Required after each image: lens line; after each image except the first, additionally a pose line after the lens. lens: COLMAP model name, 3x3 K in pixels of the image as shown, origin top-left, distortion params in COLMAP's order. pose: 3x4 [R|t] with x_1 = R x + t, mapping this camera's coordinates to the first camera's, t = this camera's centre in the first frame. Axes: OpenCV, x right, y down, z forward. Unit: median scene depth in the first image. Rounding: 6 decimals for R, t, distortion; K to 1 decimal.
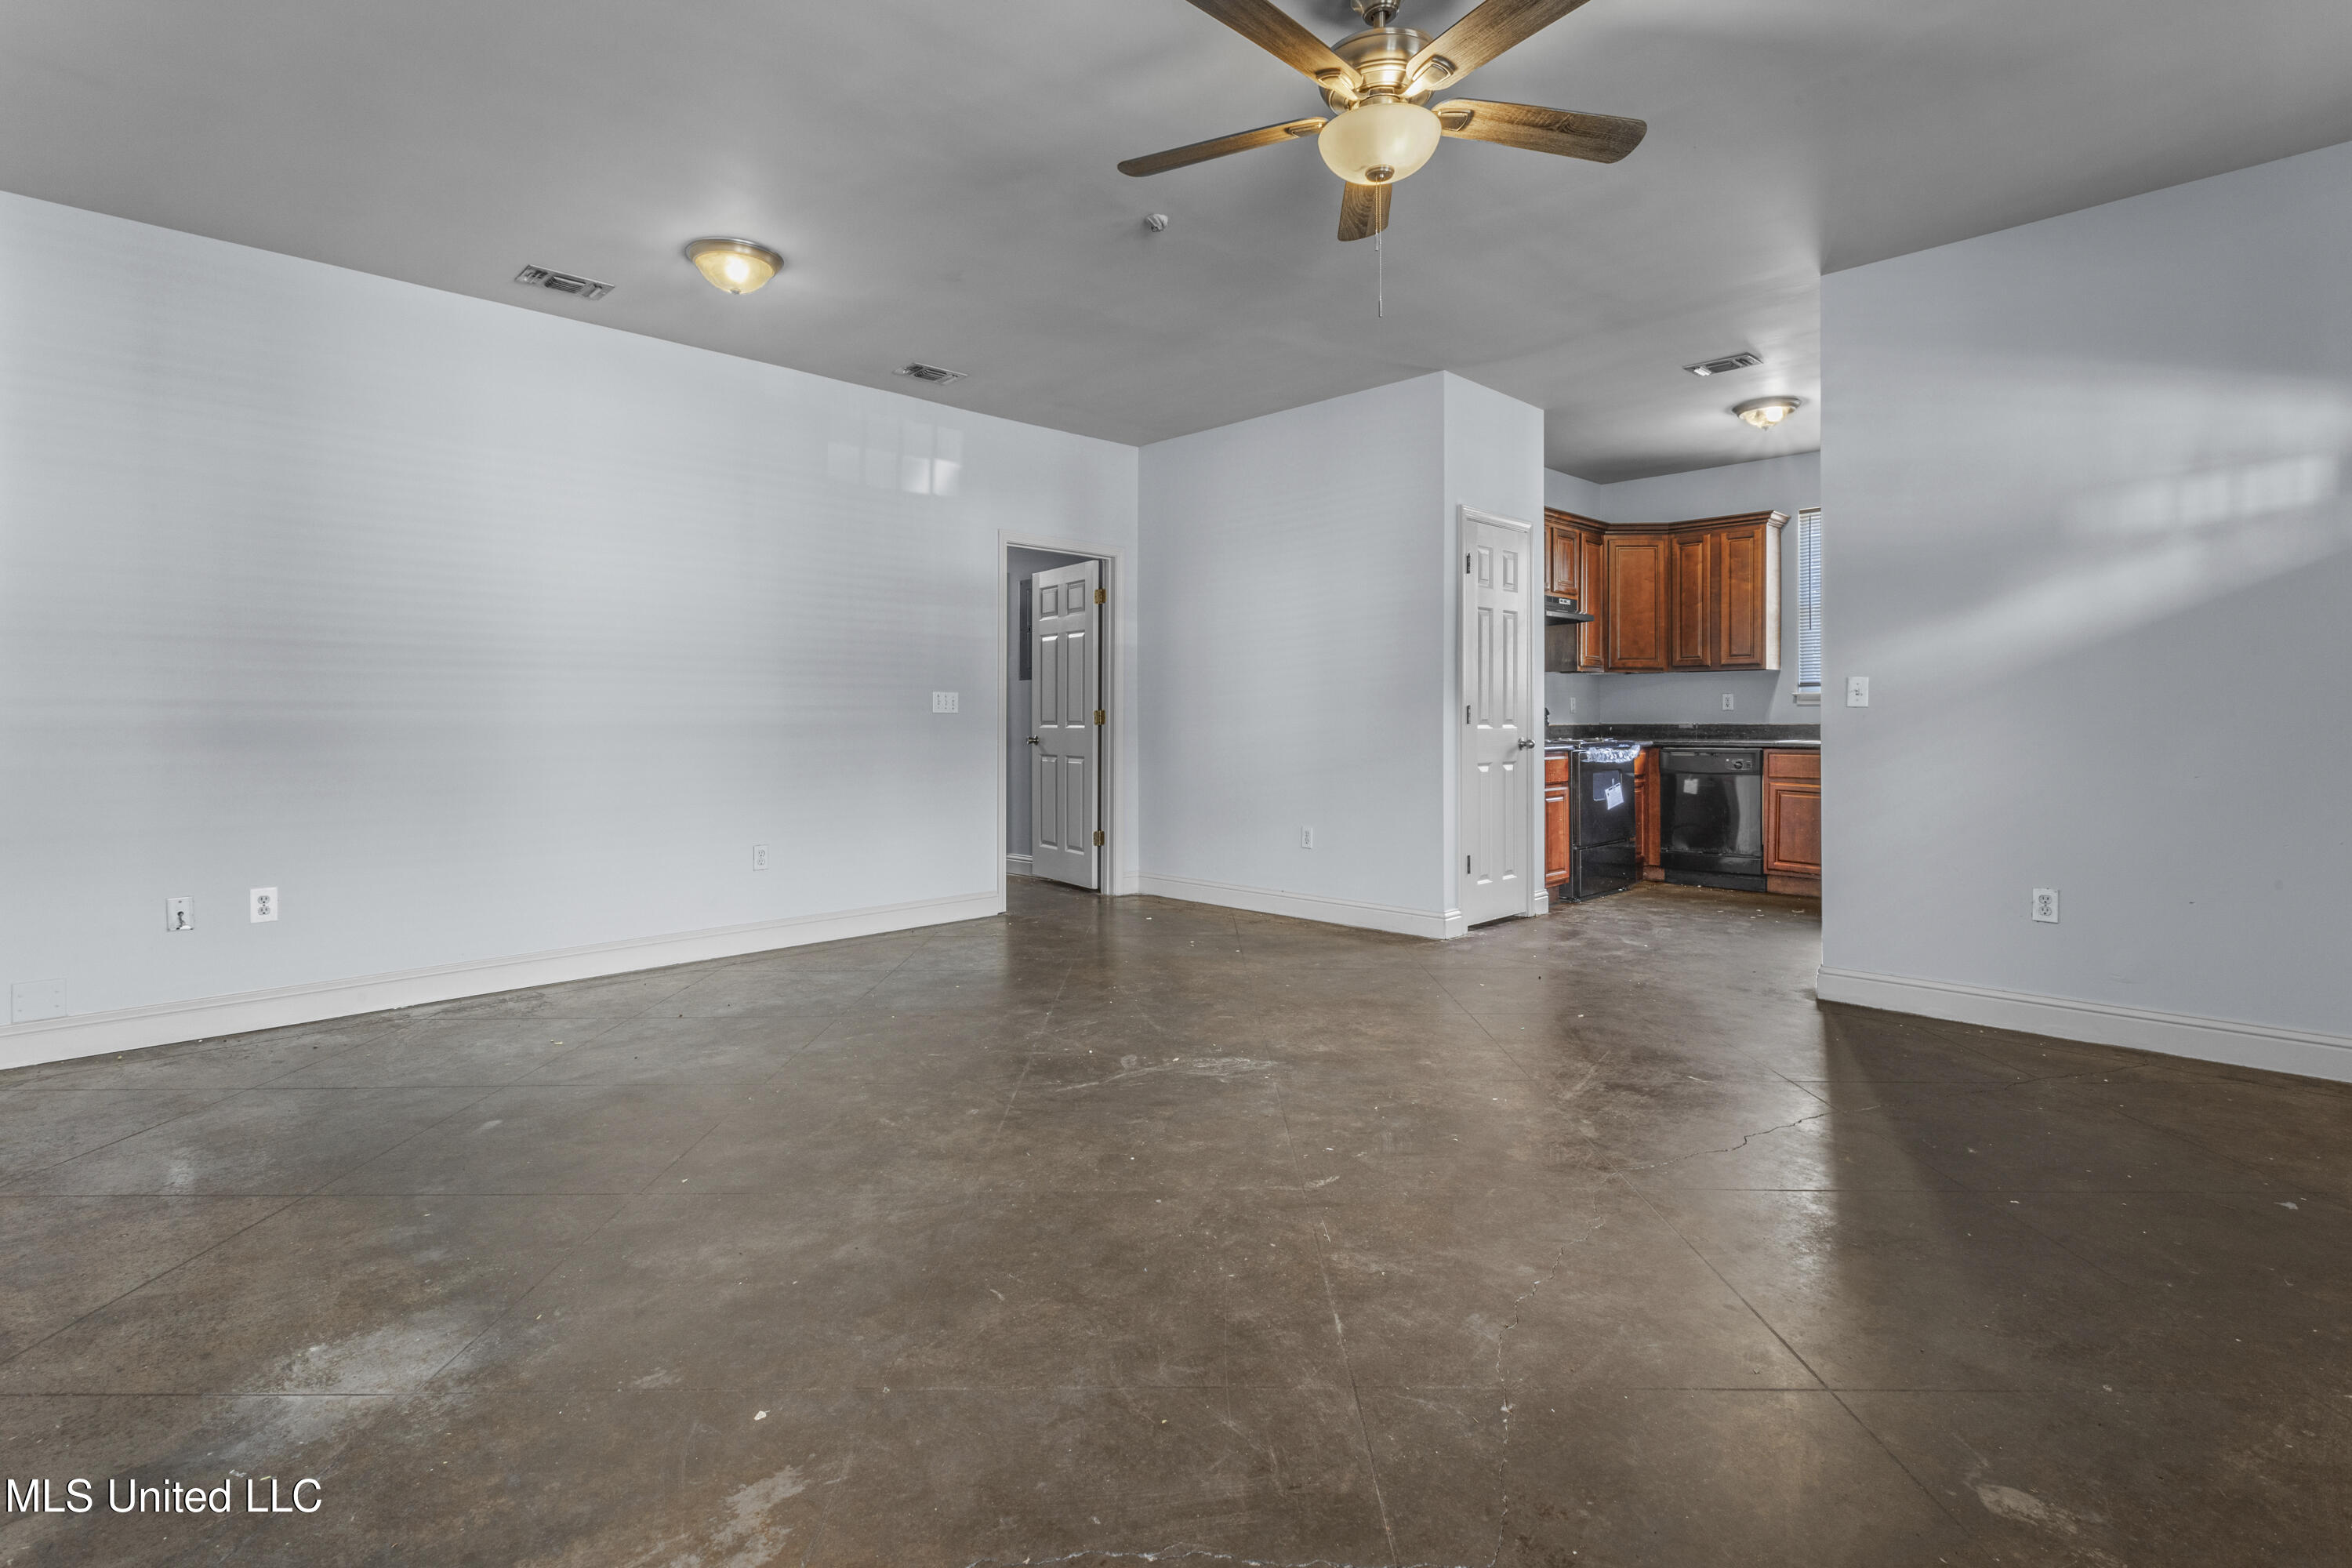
lens RADIAL K [[1113.6, 0, 1176.6], [0, 1113.6, 717.4], [0, 0, 1]] dist [0.001213, -0.000164]
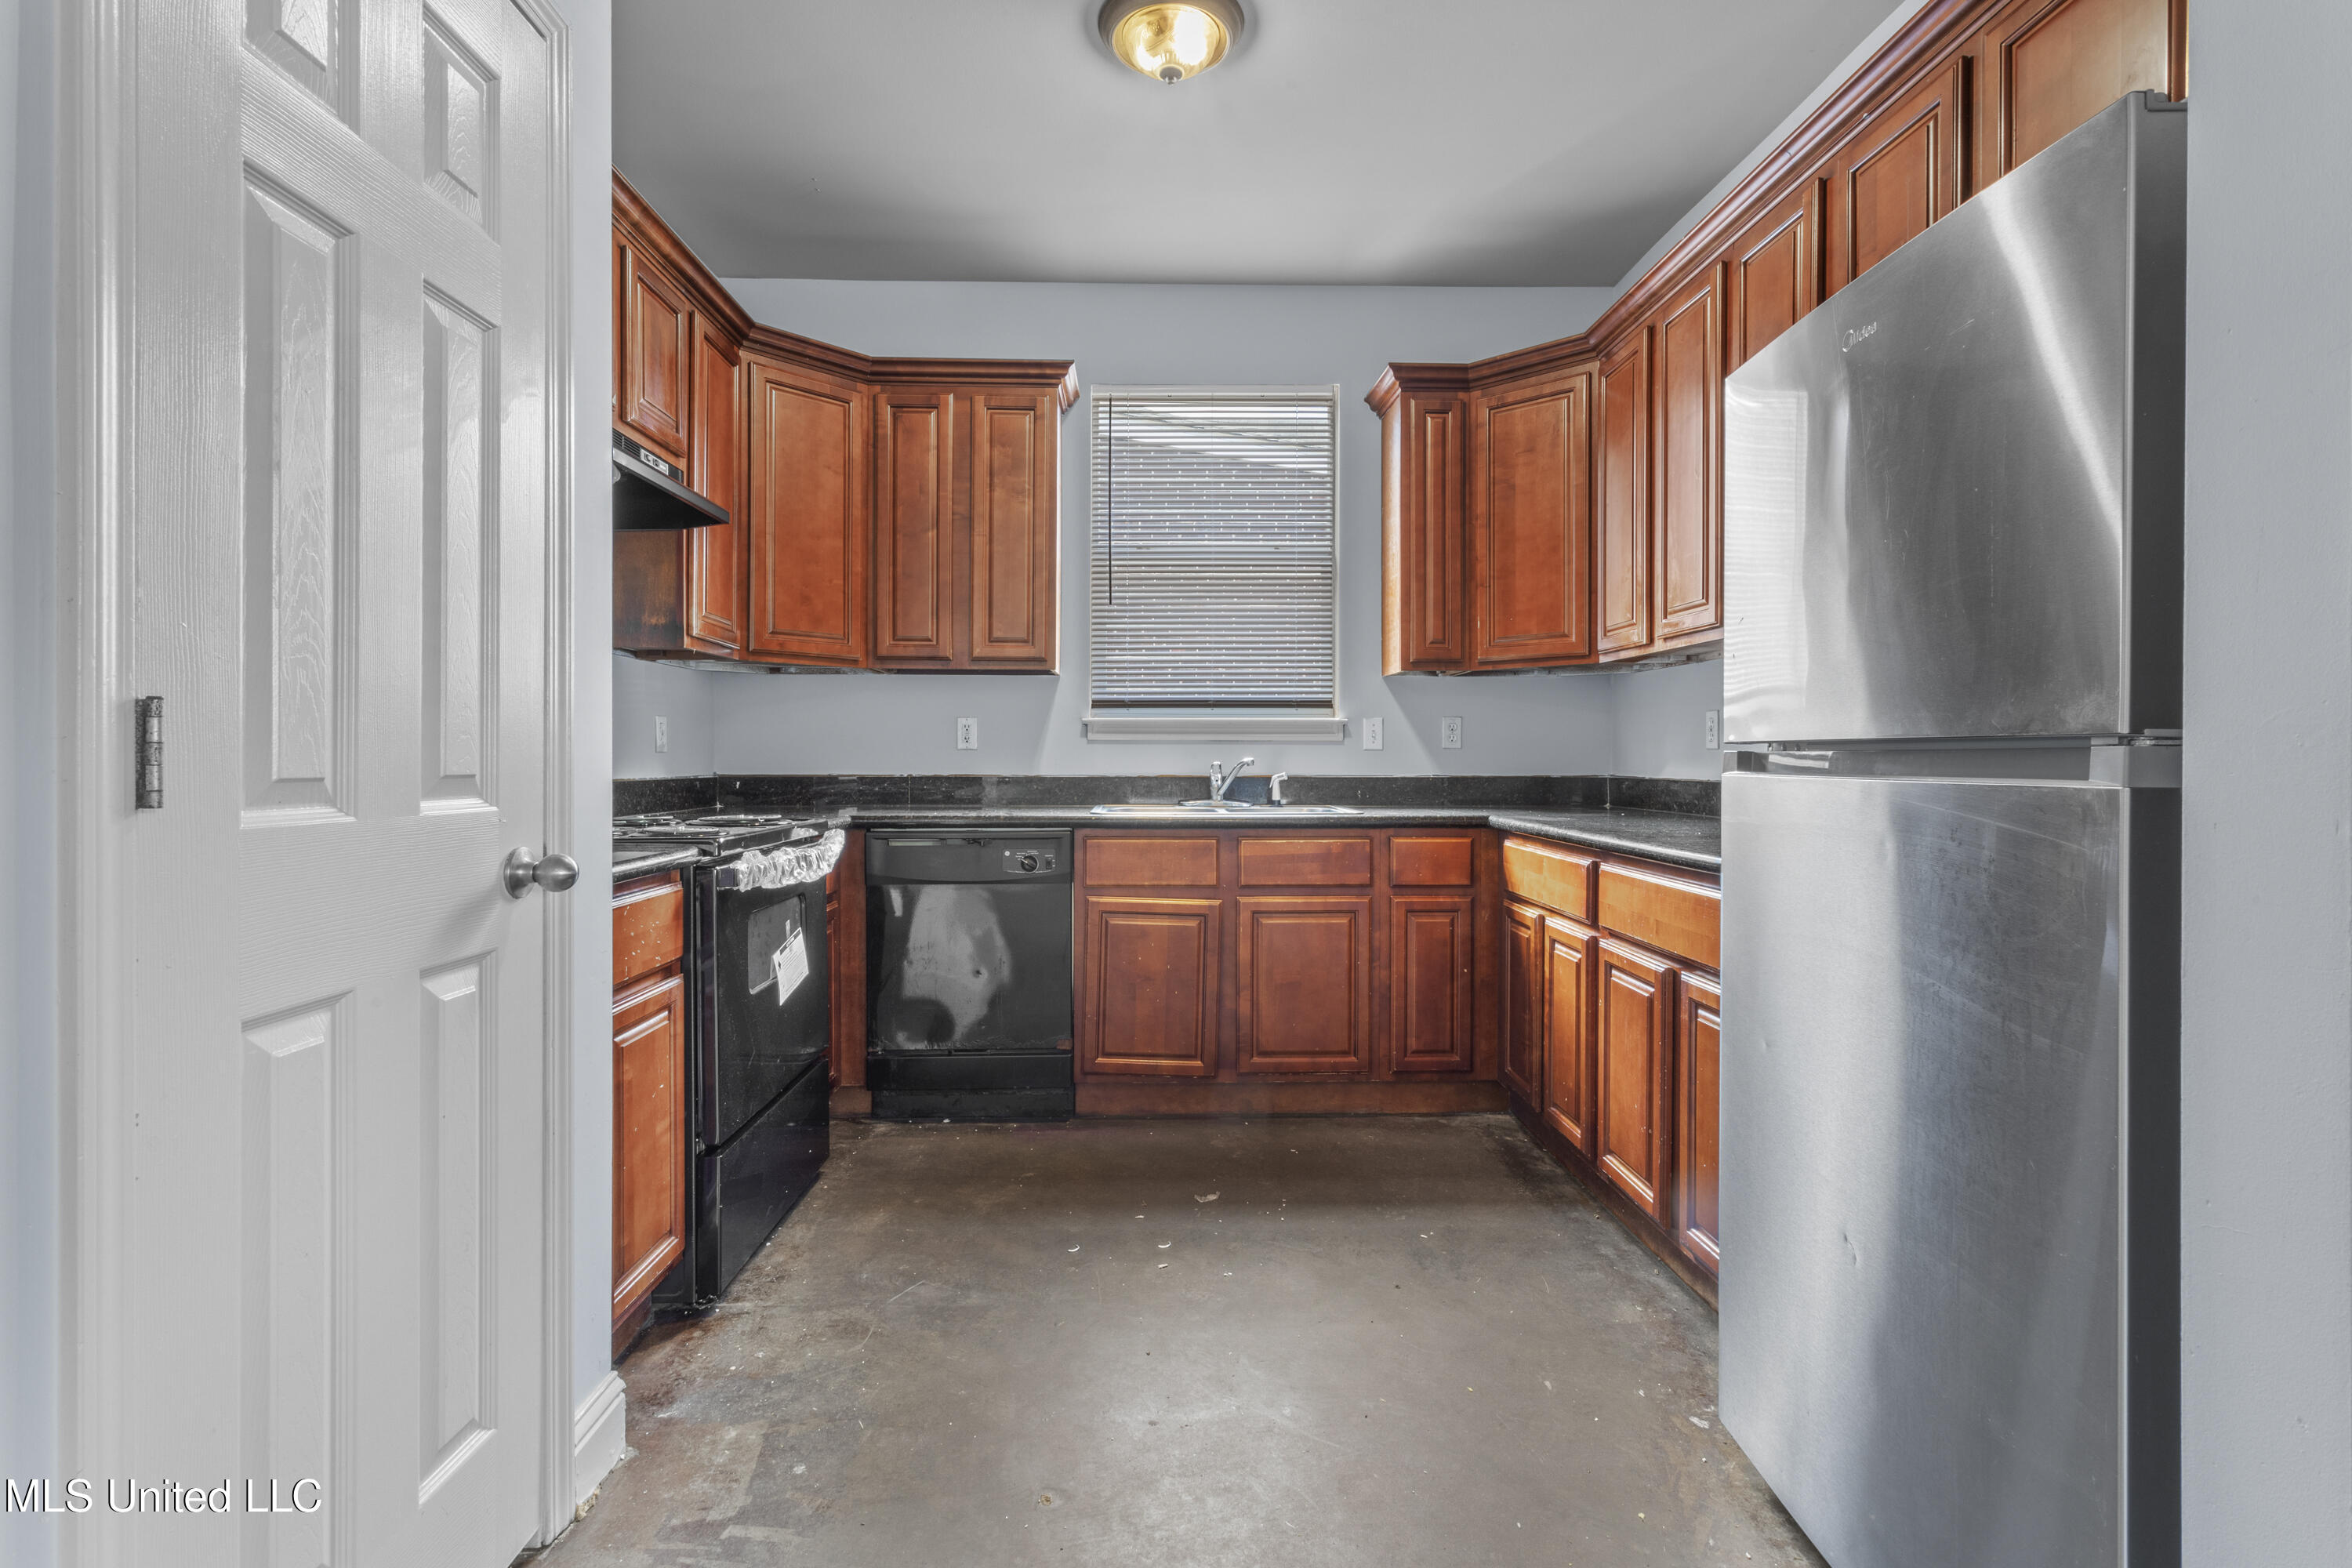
lens RADIAL K [[1113.6, 0, 1167.7], [0, 1113.6, 761.5], [0, 0, 1]] dist [0.001213, -0.000164]
pose [[0.689934, 0.002712, 0.723867, 0.212393], [-0.004612, 0.999989, 0.000649, -0.001936], [-0.723857, -0.003786, 0.689939, 0.670500]]
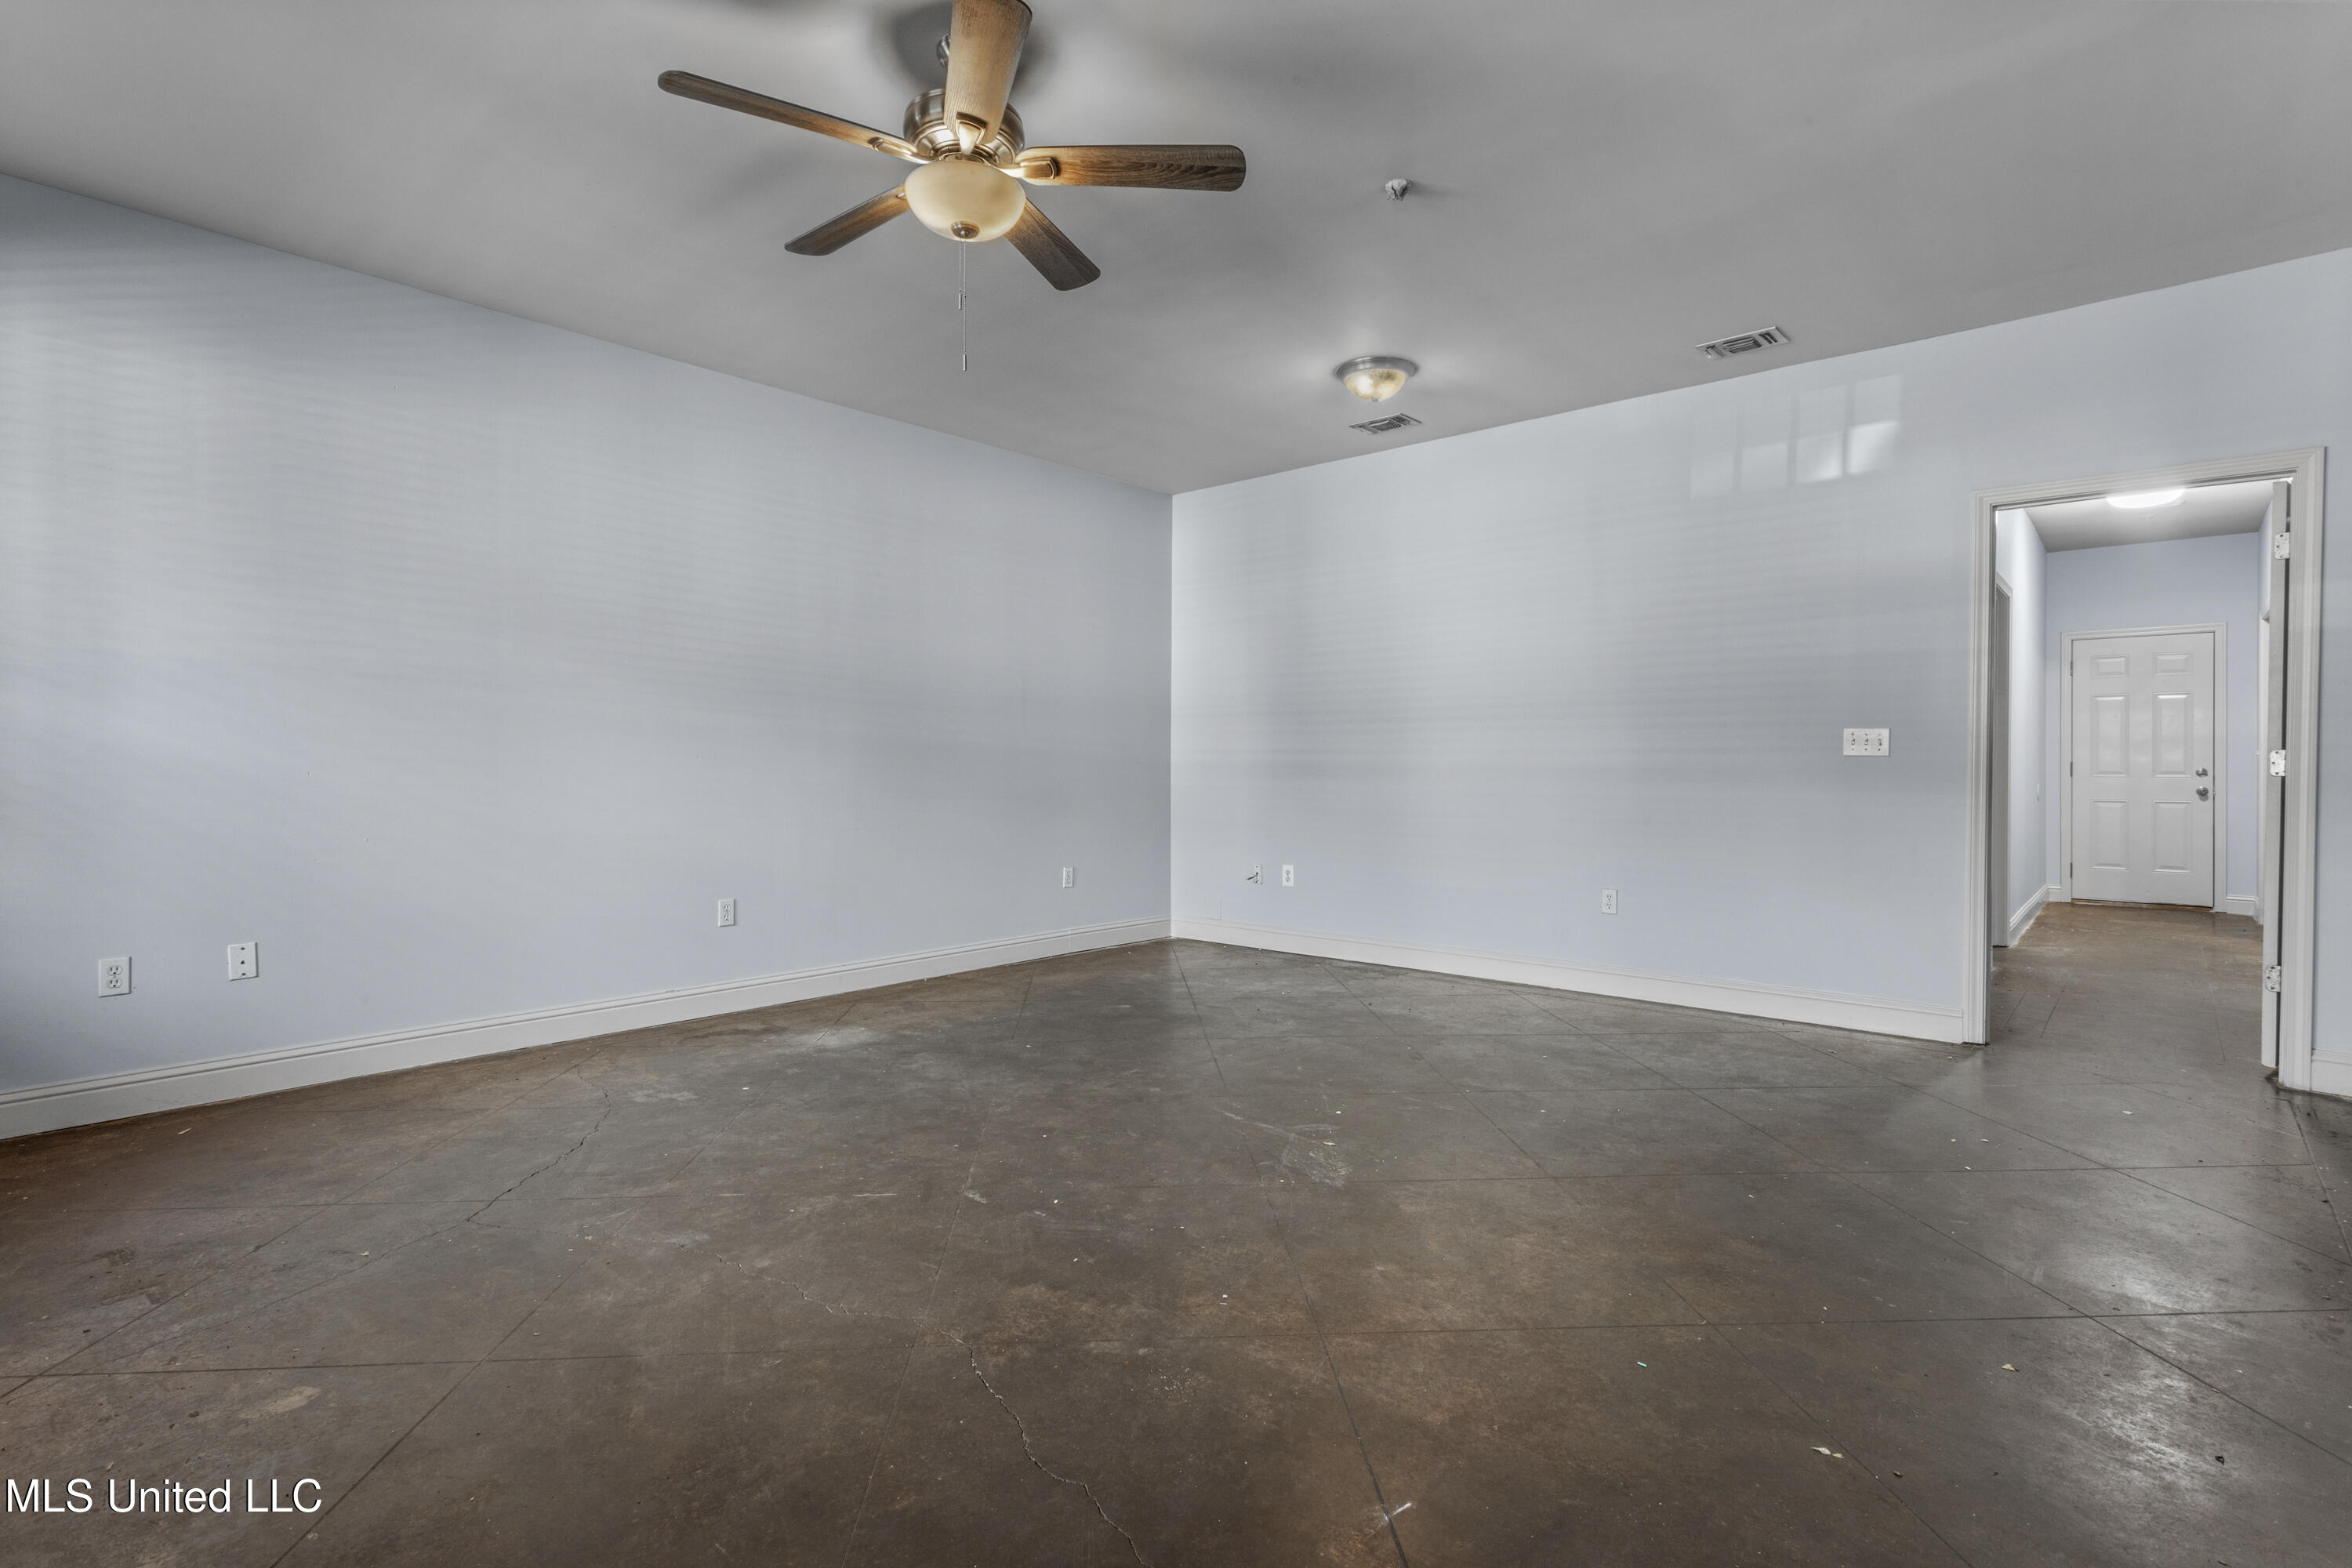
lens RADIAL K [[1113.6, 0, 1187.6], [0, 1113.6, 767.6], [0, 0, 1]] dist [0.001213, -0.000164]
pose [[0.078811, 0.009181, -0.996847, 0.483058], [-0.000868, 0.999958, 0.009141, -0.002723], [0.996889, 0.000144, 0.078816, 0.444977]]
